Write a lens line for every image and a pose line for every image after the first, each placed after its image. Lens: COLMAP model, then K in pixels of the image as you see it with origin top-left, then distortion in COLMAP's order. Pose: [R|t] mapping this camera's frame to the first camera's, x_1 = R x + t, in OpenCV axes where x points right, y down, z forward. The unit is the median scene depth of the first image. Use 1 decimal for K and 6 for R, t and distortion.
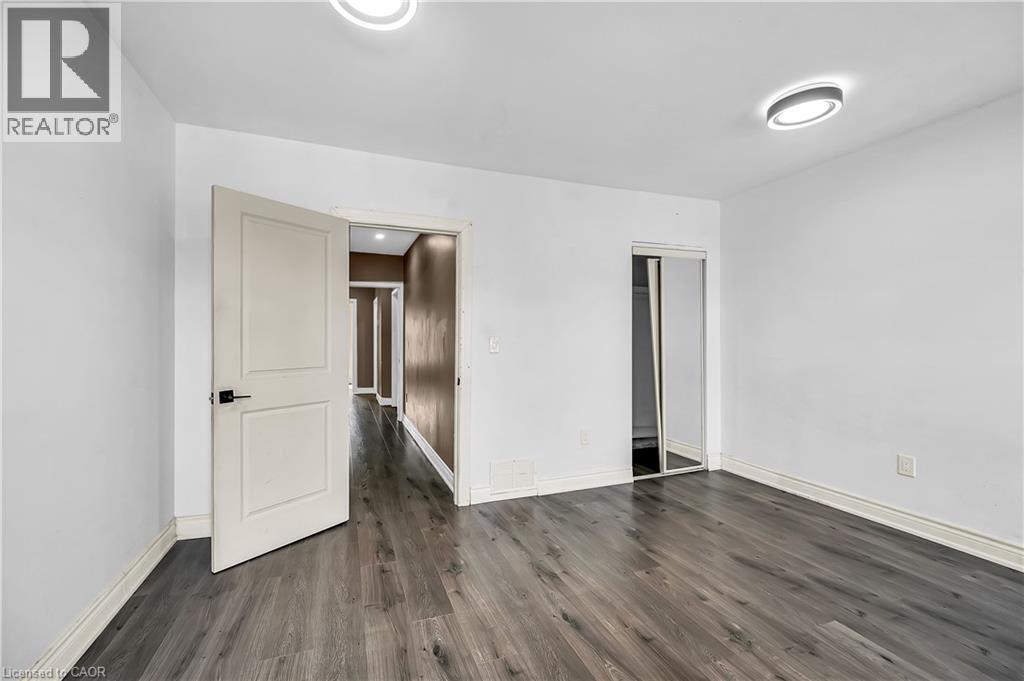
lens RADIAL K [[407.9, 0, 513.0], [0, 407.9, 337.0], [0, 0, 1]] dist [-0.003277, 0.000110]
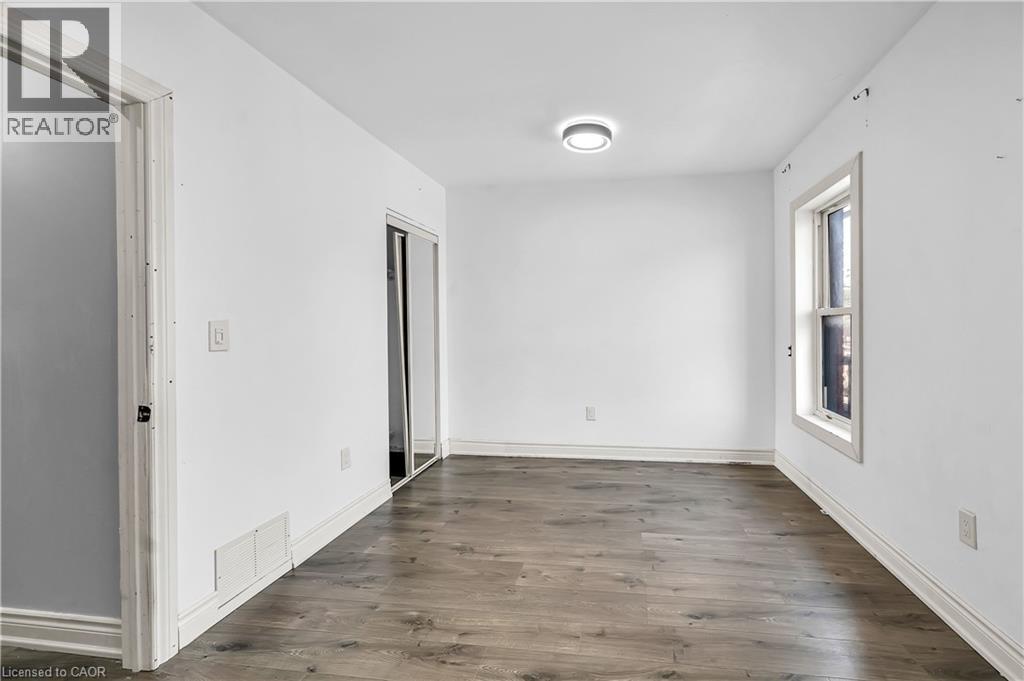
lens RADIAL K [[427.1, 0, 512.0], [0, 427.1, 321.5], [0, 0, 1]] dist [-0.000042, 0.000005]
pose [[0.508983, 0.004563, 0.860764, -0.438773], [0.011543, 0.999860, -0.012126, 0.015593], [-0.860699, 0.016108, 0.508859, 0.453205]]
